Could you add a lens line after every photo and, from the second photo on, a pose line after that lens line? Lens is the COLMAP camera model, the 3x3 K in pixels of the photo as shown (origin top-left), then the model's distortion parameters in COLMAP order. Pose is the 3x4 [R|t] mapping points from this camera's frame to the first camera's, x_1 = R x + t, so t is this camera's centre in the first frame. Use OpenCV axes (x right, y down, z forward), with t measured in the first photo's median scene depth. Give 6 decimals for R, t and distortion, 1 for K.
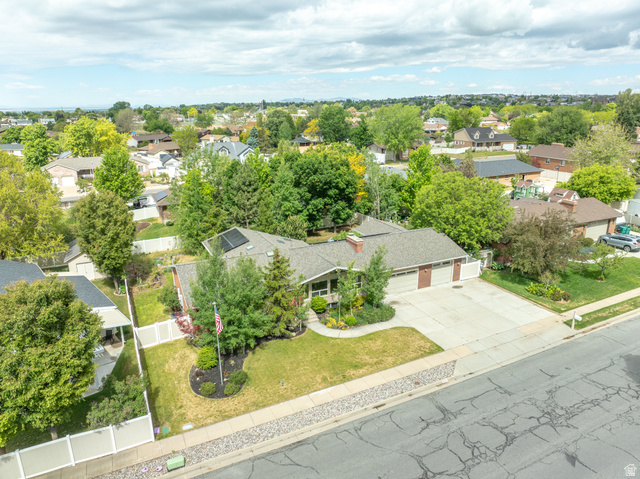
lens RADIAL K [[430.3, 0, 320.7], [0, 430.3, 270.5], [0, 0, 1]] dist [-0.011994, 0.000144]
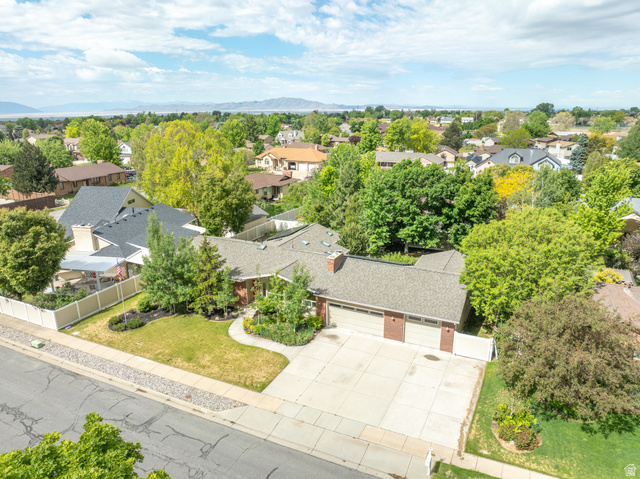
lens RADIAL K [[456.4, 0, 322.4], [0, 456.4, 239.7], [0, 0, 1]] dist [-0.028899, 0.007037]
pose [[0.624329, 0.226114, -0.747720, 0.731380], [-0.286136, 0.956860, 0.050442, -0.137873], [0.726869, 0.182457, 0.662095, 0.332852]]
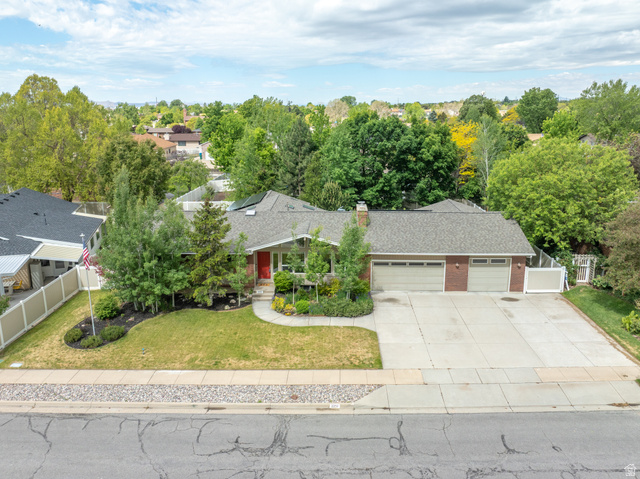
lens RADIAL K [[506.3, 0, 329.1], [0, 506.3, 197.4], [0, 0, 1]] dist [-0.040593, 0.008201]
pose [[0.891635, 0.089553, -0.443809, 0.400370], [-0.169189, 0.975134, -0.143142, 0.043005], [0.419955, 0.202718, 0.884615, 0.185407]]
